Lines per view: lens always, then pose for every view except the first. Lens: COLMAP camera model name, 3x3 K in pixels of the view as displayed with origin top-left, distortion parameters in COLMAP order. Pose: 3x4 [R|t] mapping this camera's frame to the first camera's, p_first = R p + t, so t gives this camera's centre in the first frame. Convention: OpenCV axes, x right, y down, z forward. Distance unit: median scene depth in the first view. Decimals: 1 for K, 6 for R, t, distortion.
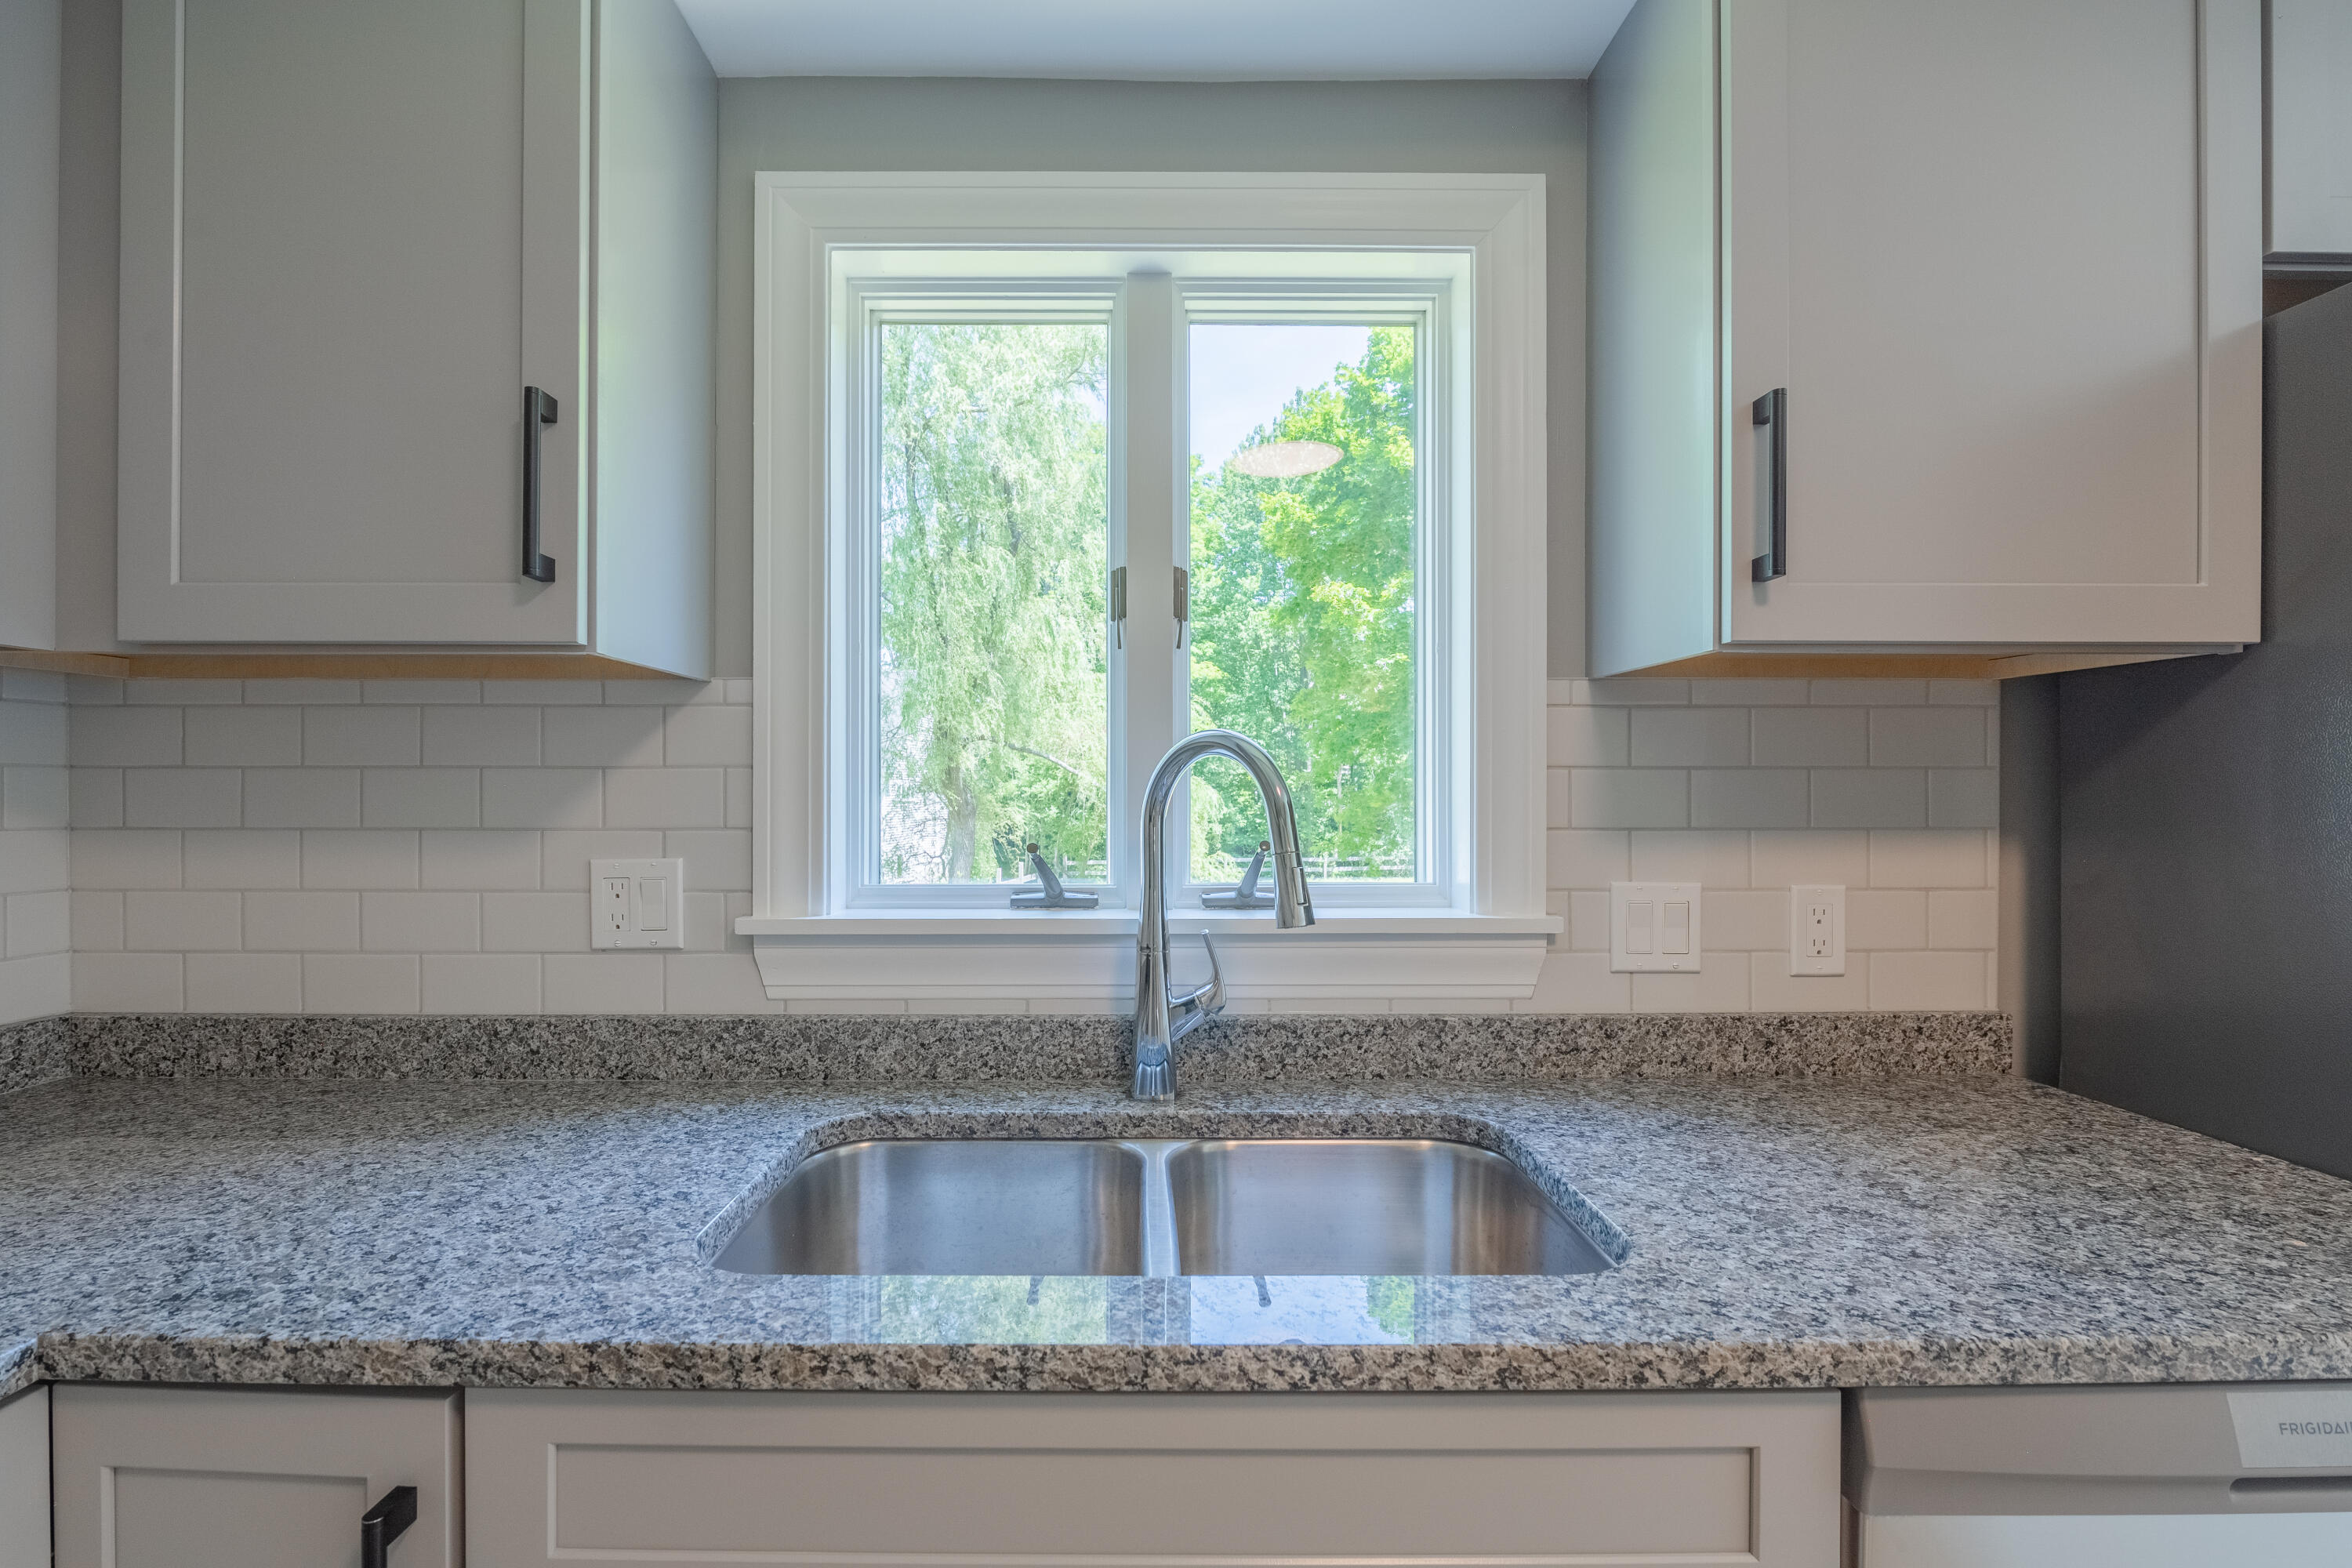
lens RADIAL K [[1057.7, 0, 1176.9], [0, 1057.7, 788.9], [0, 0, 1]] dist [-0.012438, -0.001229]
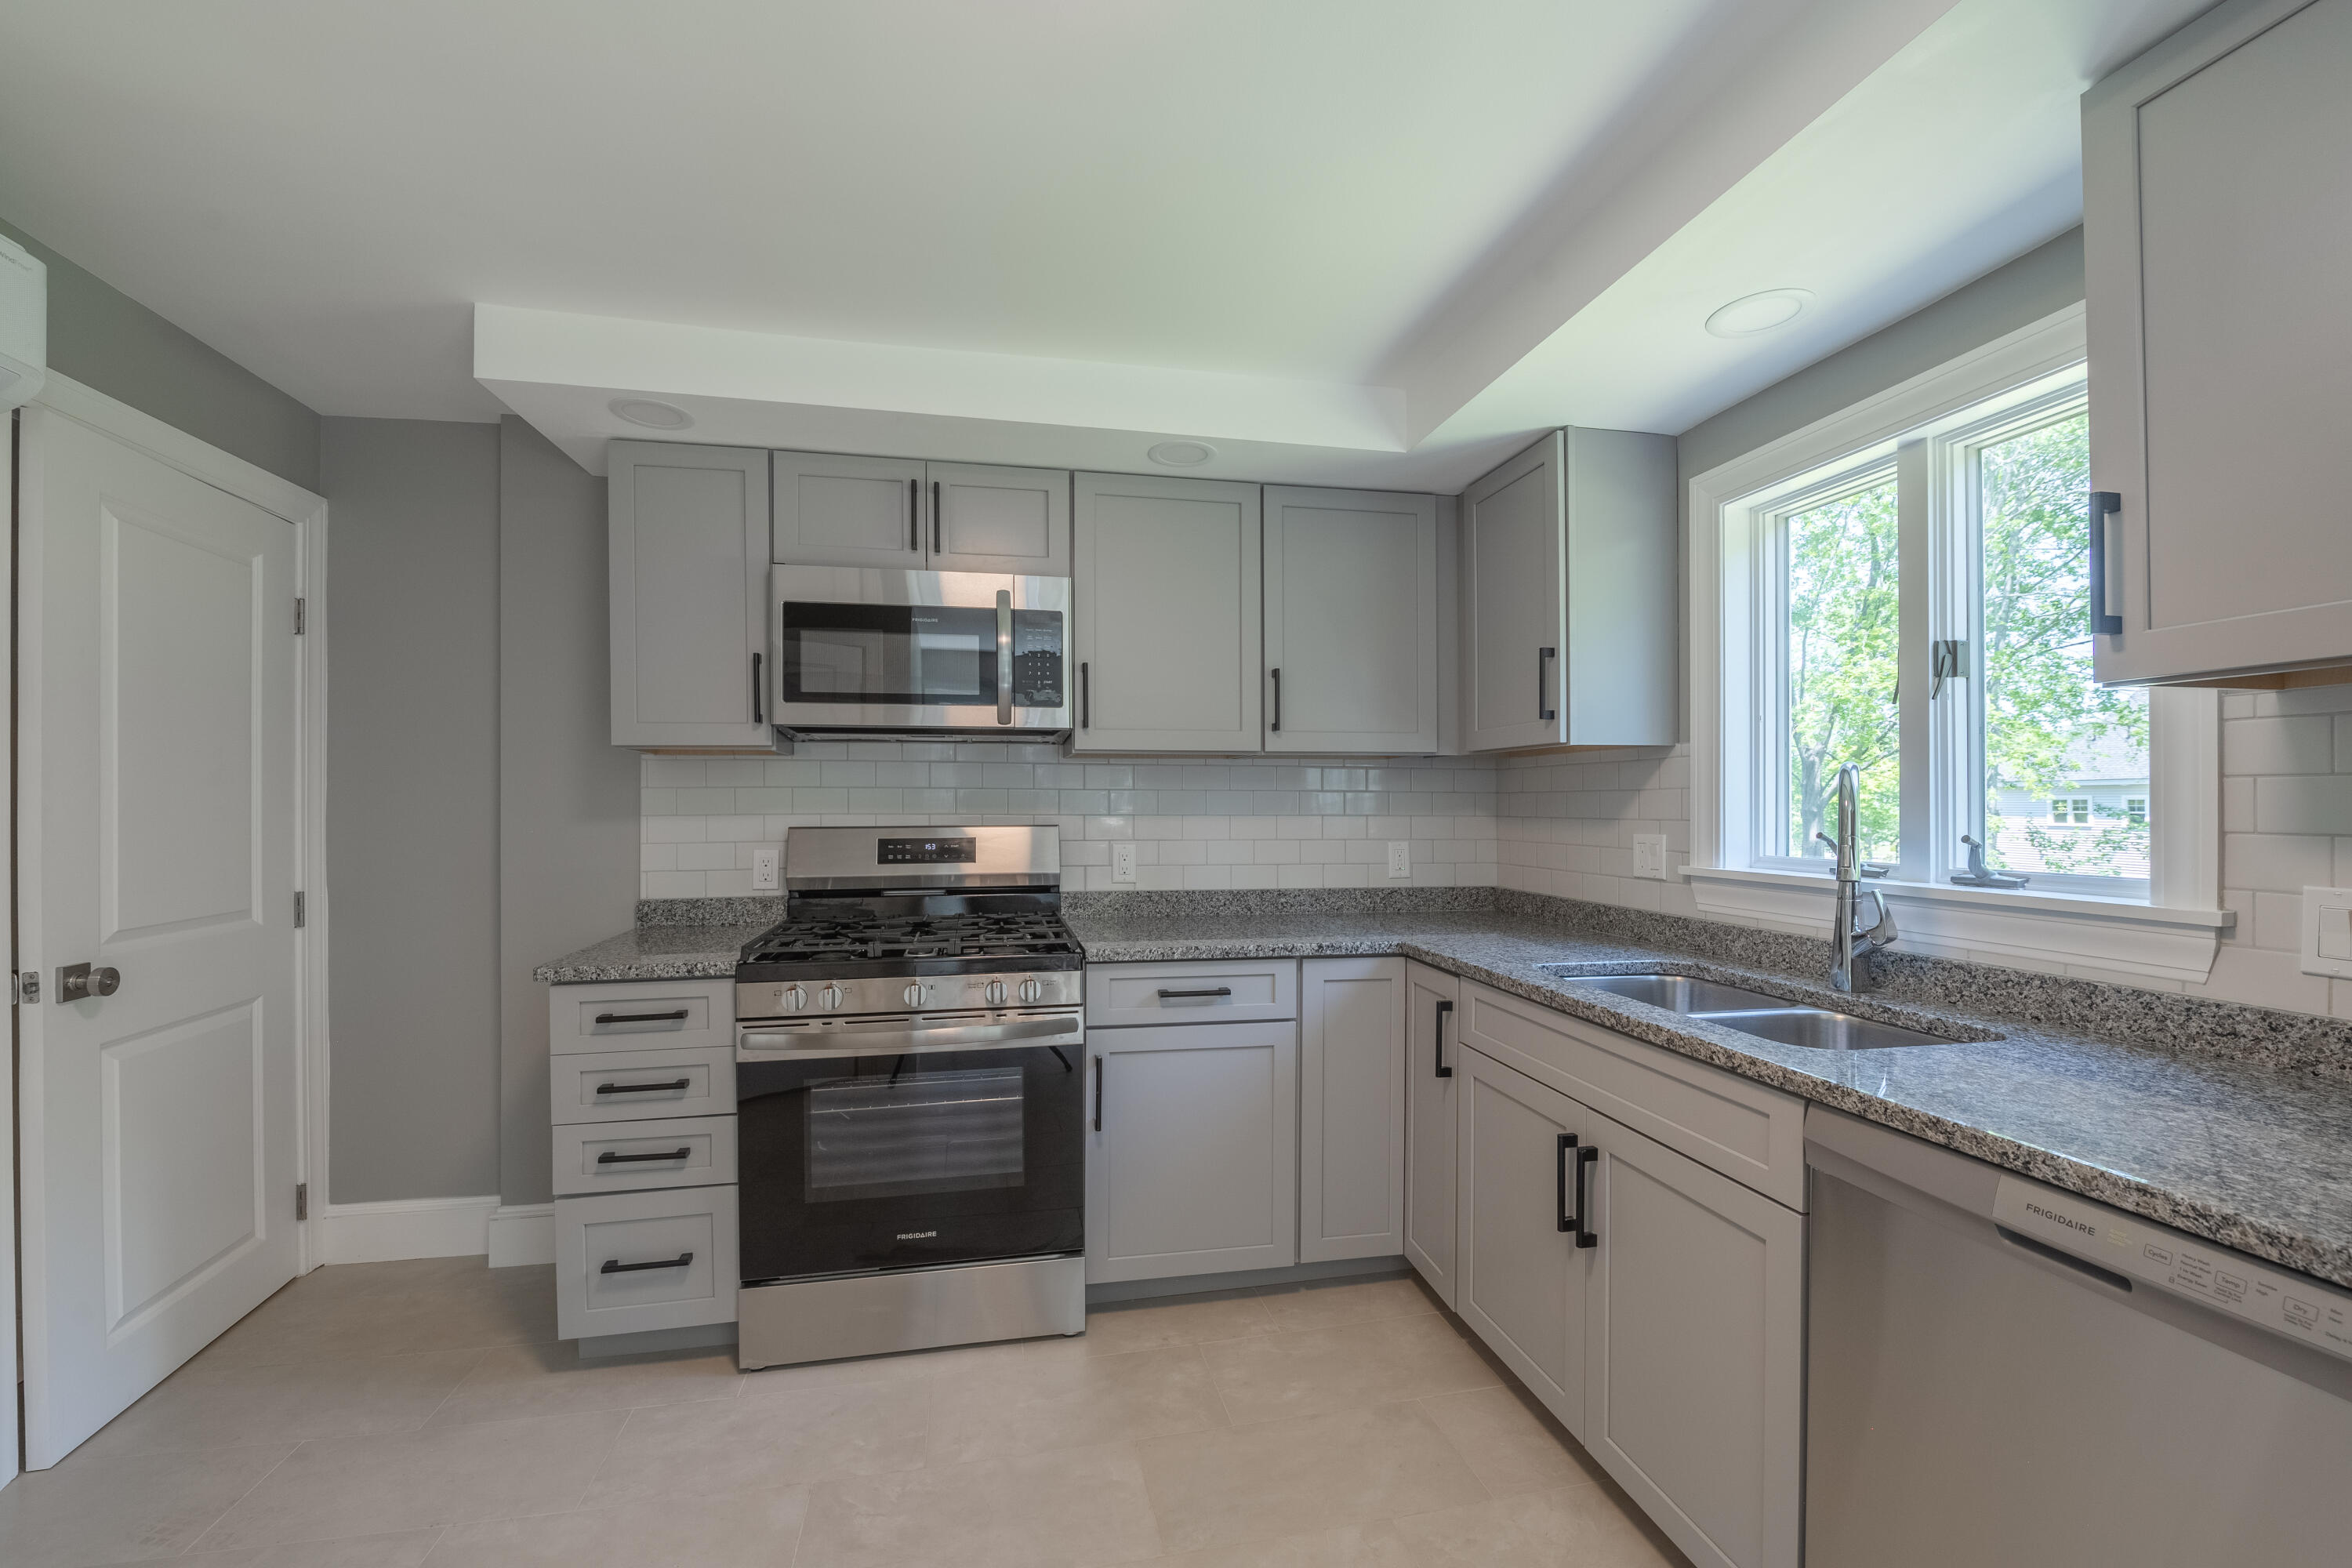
lens RADIAL K [[947.9, 0, 1176.2], [0, 947.9, 795.6], [0, 0, 1]] dist [-0.013972, -0.001202]
pose [[0.197353, -0.009987, -0.980282, 1.129474], [-0.000558, 0.999947, -0.010300, 0.010685], [0.980332, 0.002580, 0.197337, -0.268107]]
